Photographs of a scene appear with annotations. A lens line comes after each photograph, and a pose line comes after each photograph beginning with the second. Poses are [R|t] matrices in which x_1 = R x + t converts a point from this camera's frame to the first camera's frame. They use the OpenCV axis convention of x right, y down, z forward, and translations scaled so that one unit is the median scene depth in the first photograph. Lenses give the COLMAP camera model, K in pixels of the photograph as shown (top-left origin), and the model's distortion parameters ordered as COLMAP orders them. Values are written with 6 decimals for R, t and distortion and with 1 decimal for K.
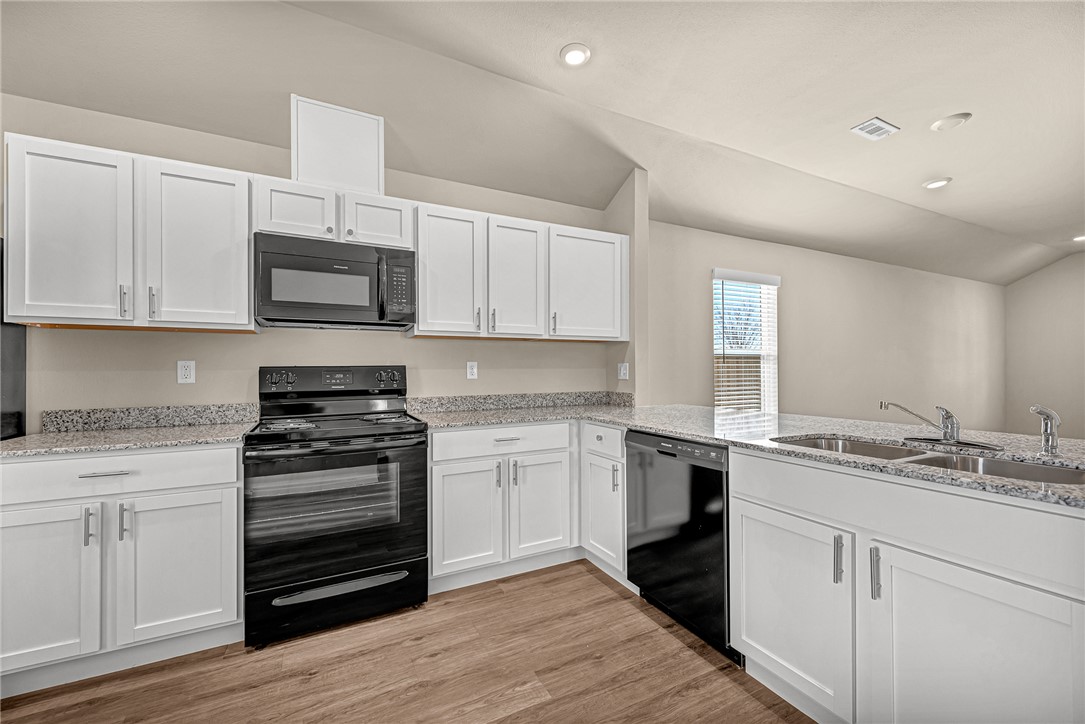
lens RADIAL K [[432.8, 0, 542.9], [0, 432.8, 372.2], [0, 0, 1]] dist [0.005272, -0.000285]
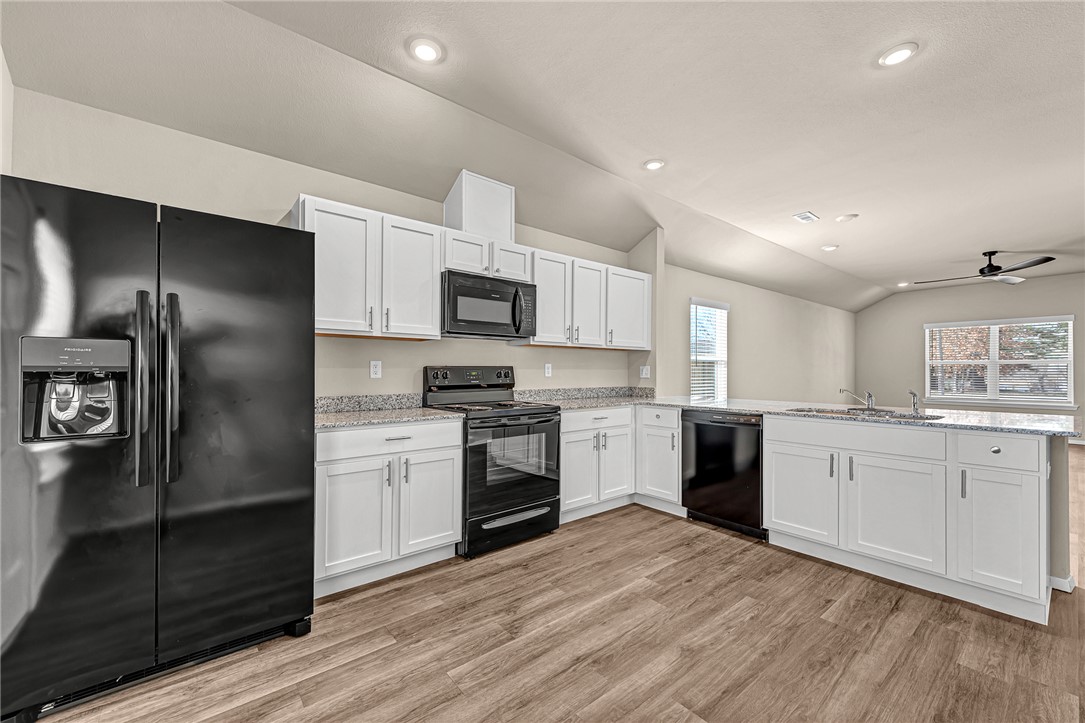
lens RADIAL K [[425.1, 0, 545.8], [0, 425.1, 372.4], [0, 0, 1]] dist [0.005309, -0.000167]
pose [[0.977483, 0.008619, 0.210836, -0.564098], [-0.008576, 0.999963, -0.001118, 0.005385], [-0.210838, -0.000715, 0.977521, -0.357831]]
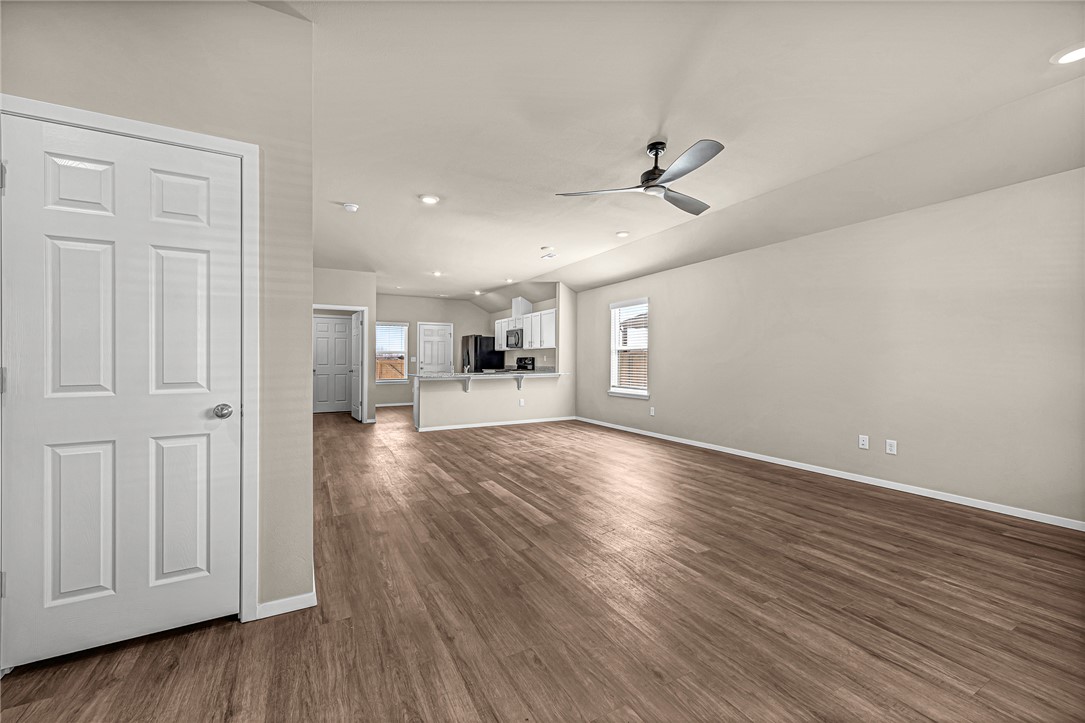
lens RADIAL K [[429.9, 0, 542.5], [0, 429.9, 361.5], [0, 0, 1]] dist [0.003756, -0.000717]
pose [[0.039274, 0.013226, -0.999141, 3.795048], [0.000569, 0.999912, 0.013258, -0.029553], [0.999228, -0.001089, 0.039263, 1.077184]]
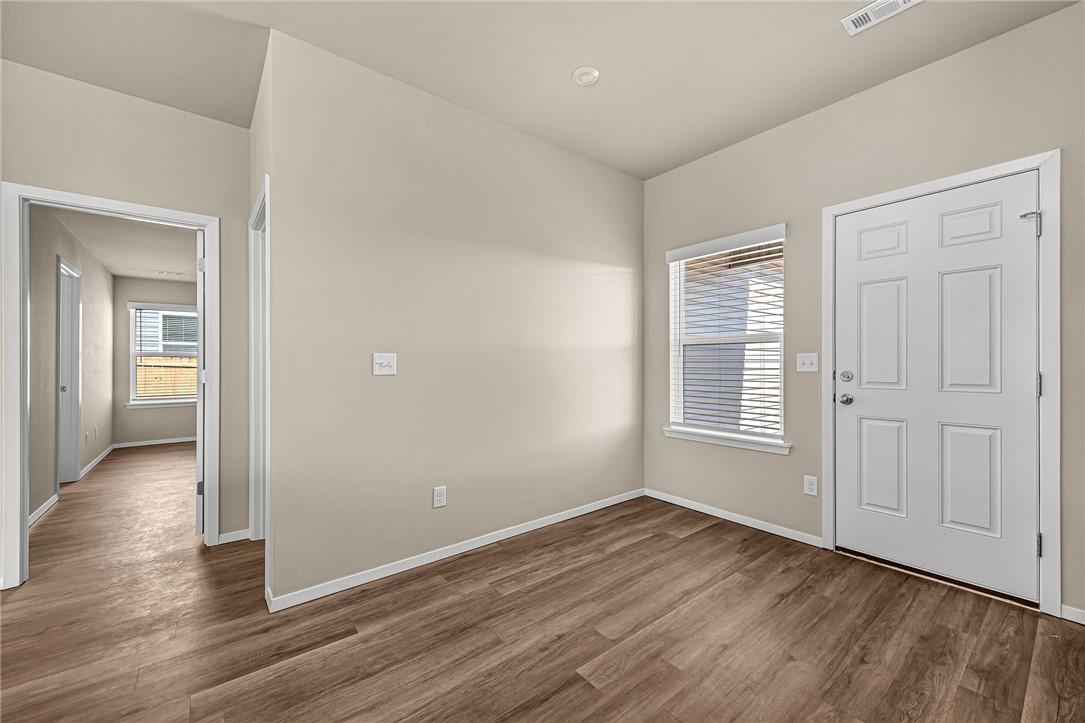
lens RADIAL K [[424.5, 0, 543.9], [0, 424.5, 358.9], [0, 0, 1]] dist [0.000223, -0.000122]
pose [[-0.977919, 0.009379, -0.208772, -0.021580], [0.010530, 0.999935, -0.004402, -0.002603], [0.208717, -0.006503, -0.977954, 0.842710]]
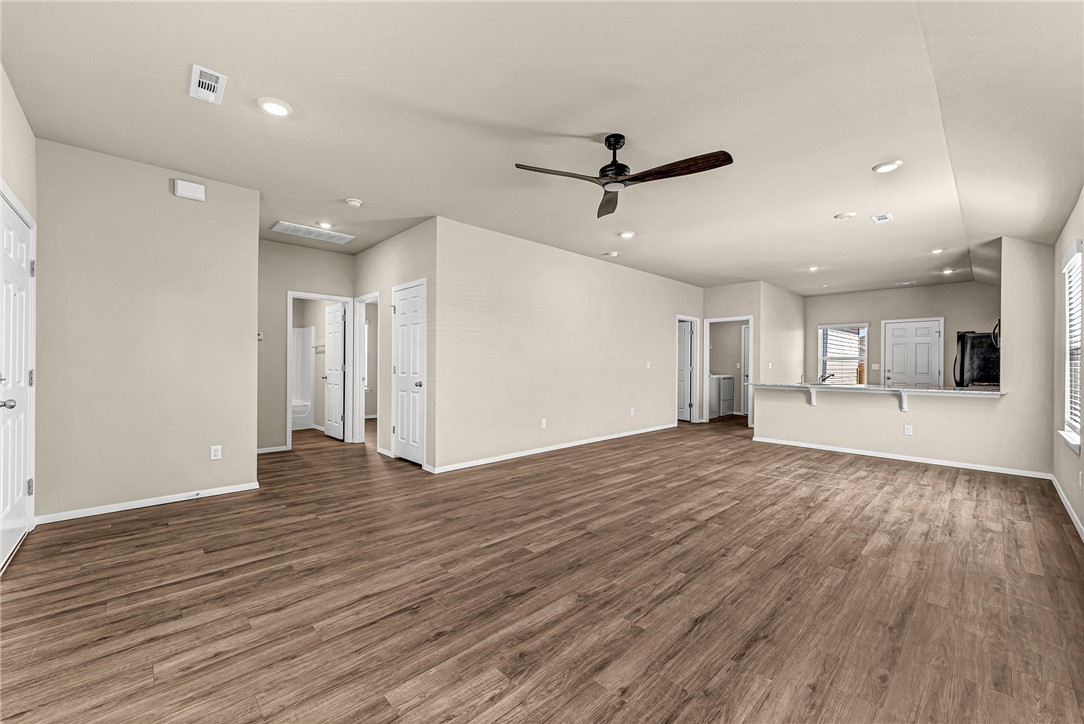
lens RADIAL K [[427.5, 0, 543.9], [0, 427.5, 362.6], [0, 0, 1]] dist [0.015597, -0.005842]
pose [[-0.955576, 0.000289, -0.294746, 3.004343], [0.000578, 0.999999, -0.000894, -0.026927], [0.294745, -0.001025, -0.955575, 2.662371]]
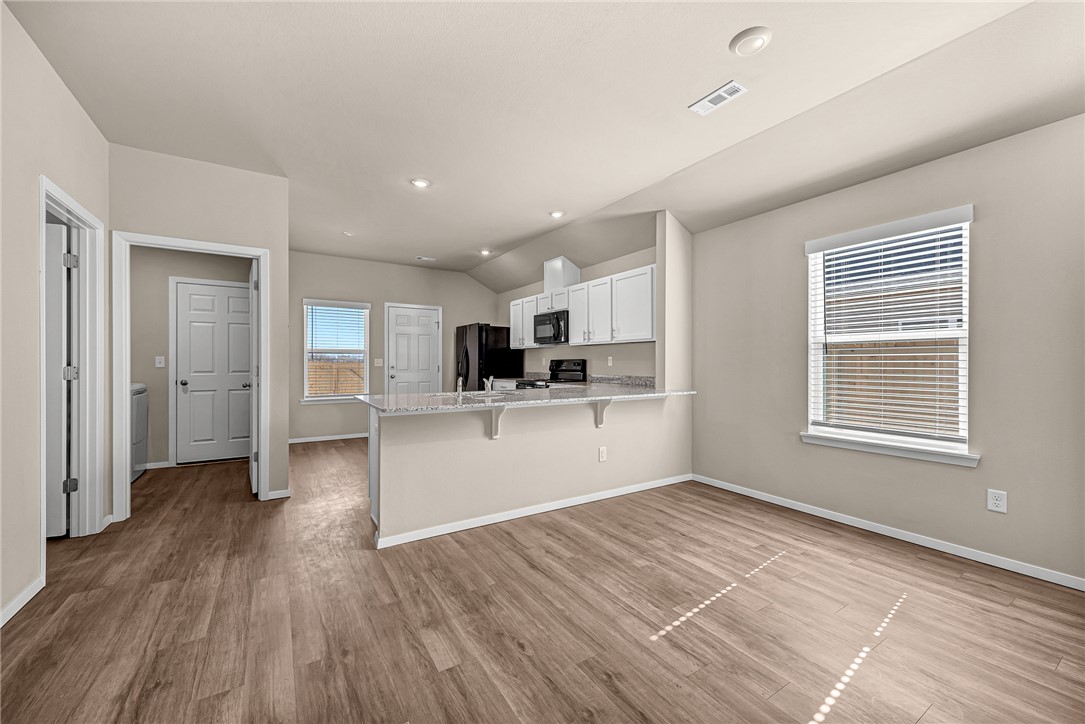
lens RADIAL K [[421.4, 0, 537.6], [0, 421.4, 363.2], [0, 0, 1]] dist [0.002733, 0.000085]
pose [[0.088954, 0.010023, -0.995985, 1.996261], [-0.001593, 0.999950, 0.009920, -0.016732], [0.996034, 0.000704, 0.088966, 0.674671]]
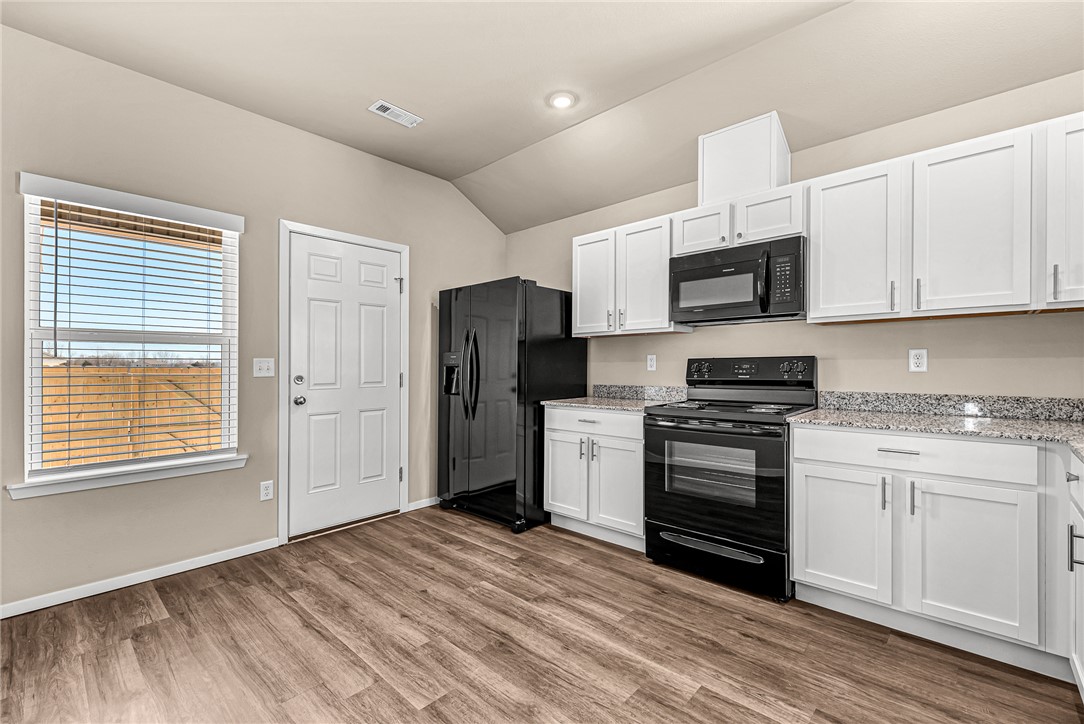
lens RADIAL K [[466.5, 0, 536.4], [0, 466.5, 364.4], [0, 0, 1]] dist [0.001156, -0.000190]
pose [[0.340979, 0.004969, -0.940058, 0.477947], [0.001520, 0.999982, 0.005837, -0.004596], [0.940070, -0.003420, 0.340965, 0.112005]]
